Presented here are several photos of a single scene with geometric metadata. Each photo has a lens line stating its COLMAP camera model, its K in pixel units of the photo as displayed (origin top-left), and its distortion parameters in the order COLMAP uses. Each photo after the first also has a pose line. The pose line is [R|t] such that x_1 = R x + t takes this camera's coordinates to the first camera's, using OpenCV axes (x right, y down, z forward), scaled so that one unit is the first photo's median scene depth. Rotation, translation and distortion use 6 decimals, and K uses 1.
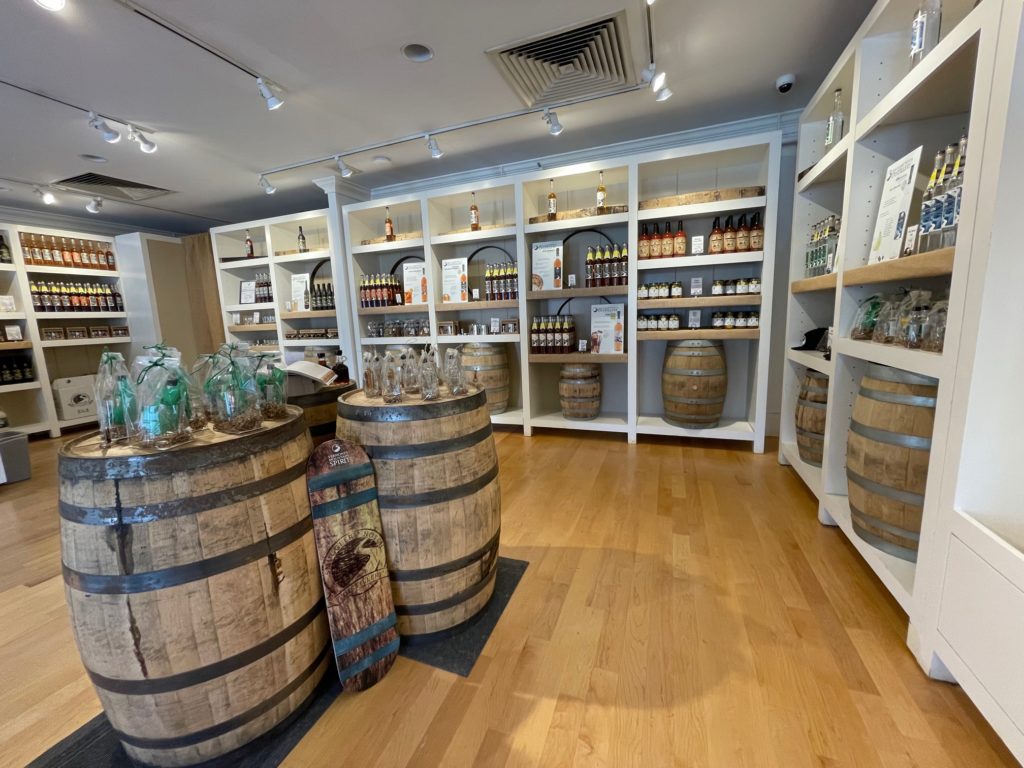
lens RADIAL K [[412.5, 0, 509.7], [0, 412.5, 386.3], [0, 0, 1]] dist [0.000462, -0.000076]
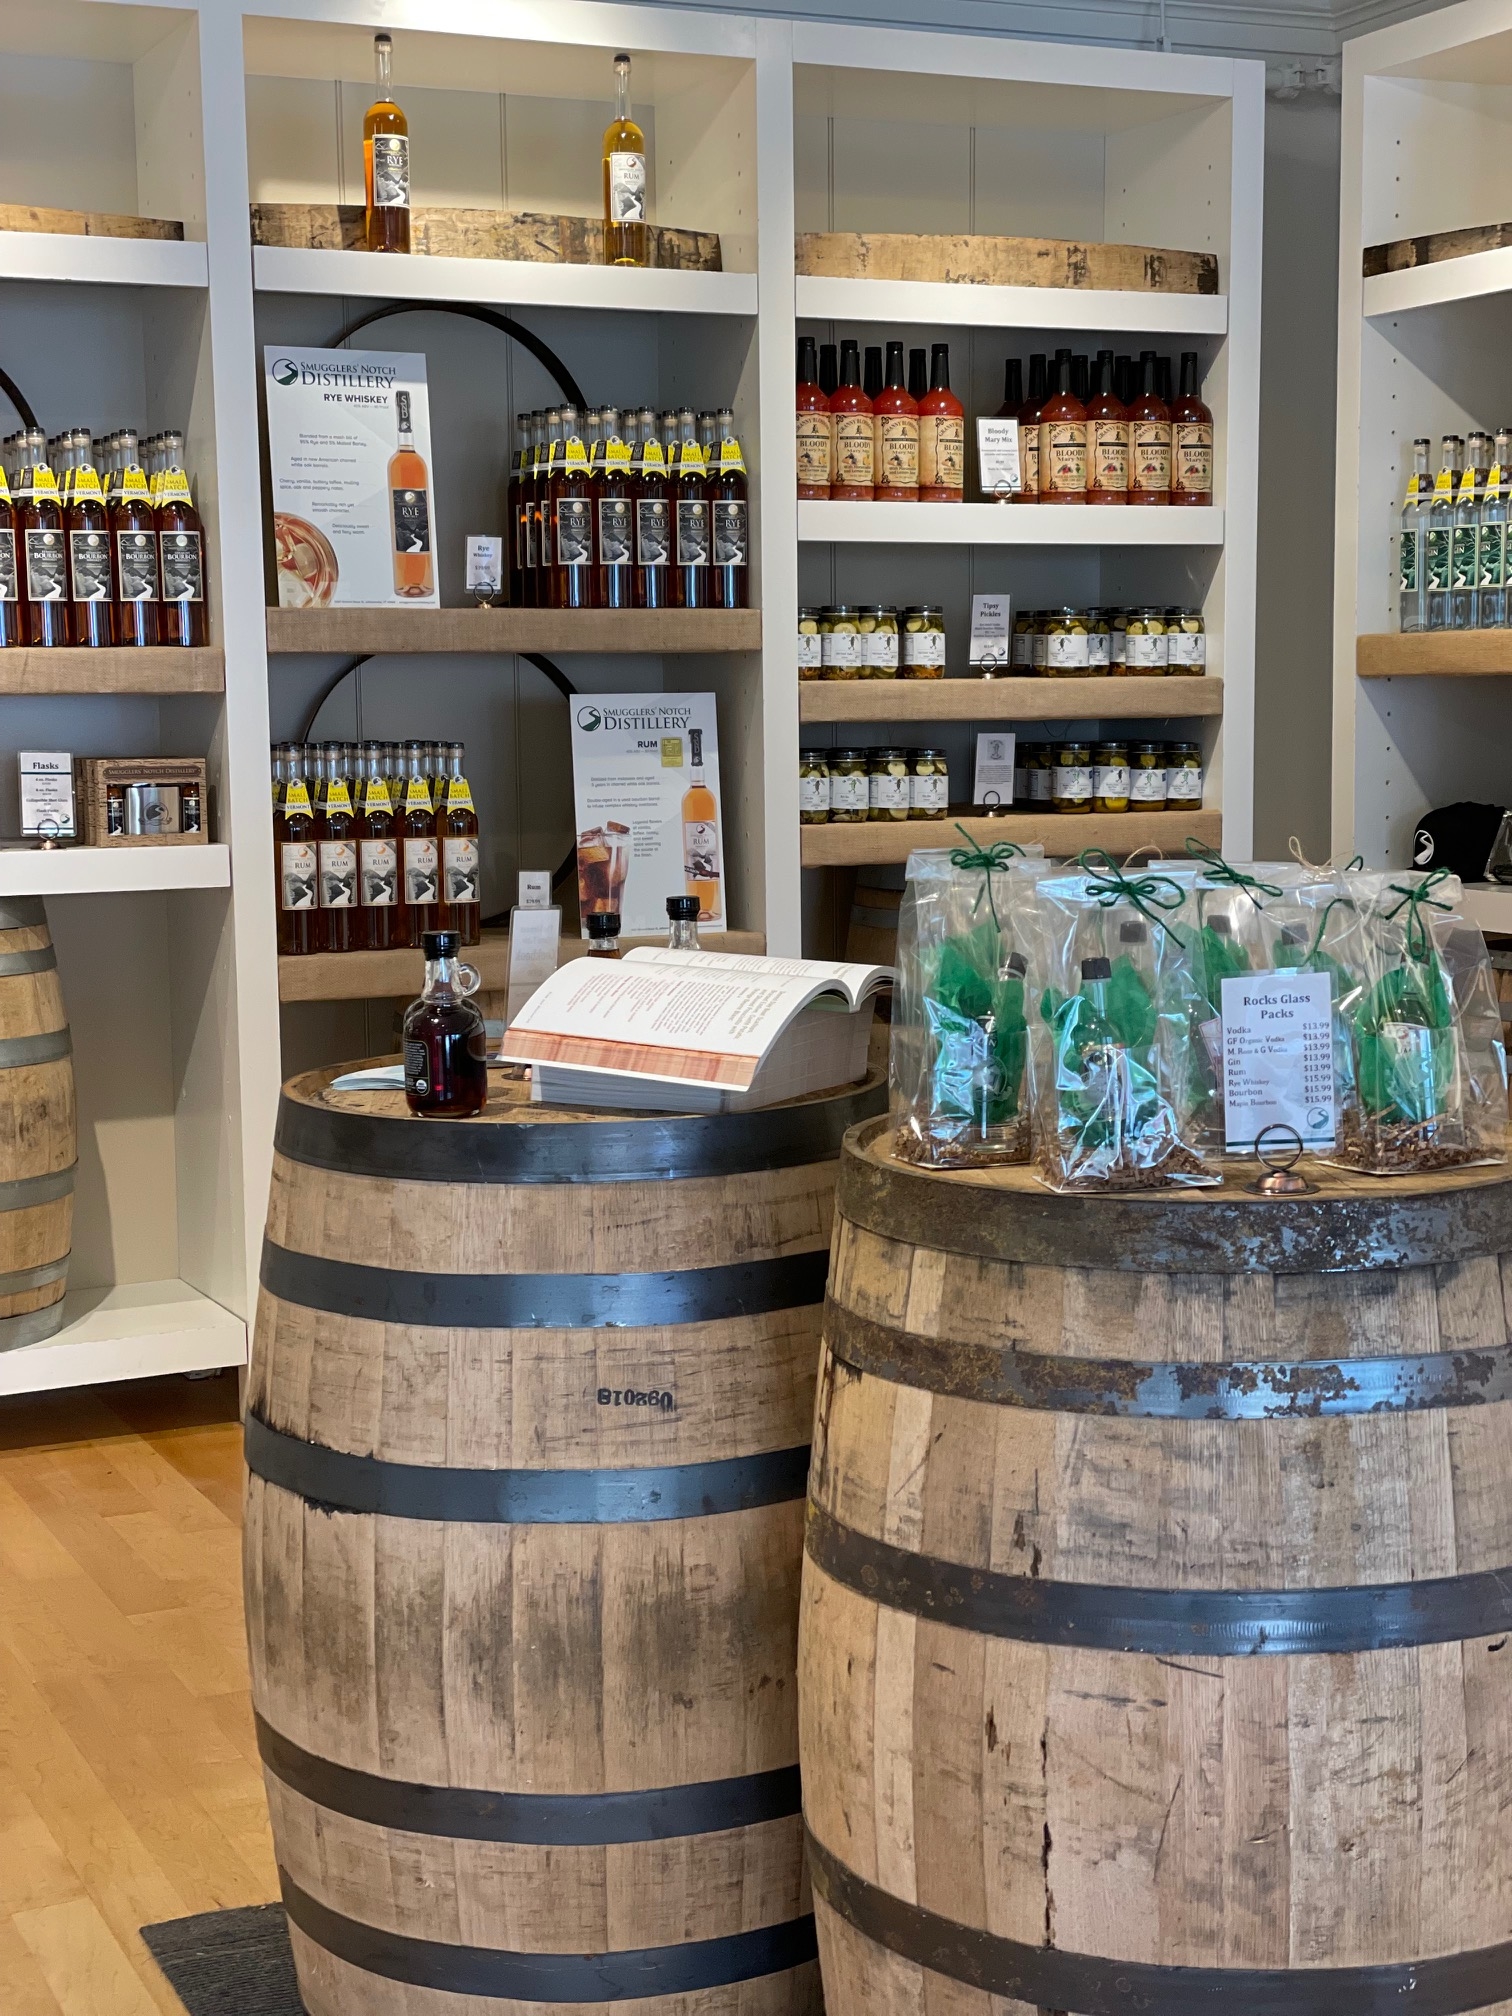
lens RADIAL K [[3037.2, 0, 755.6], [0, 3037.2, 1003.4], [0, 0, 1]] dist [0.212919, 0.000000]
pose [[0.691965, -0.045764, 0.720479, -0.858981], [0.106371, 0.993559, -0.039051, 0.018646], [-0.714051, 0.103659, 0.692377, -0.069667]]
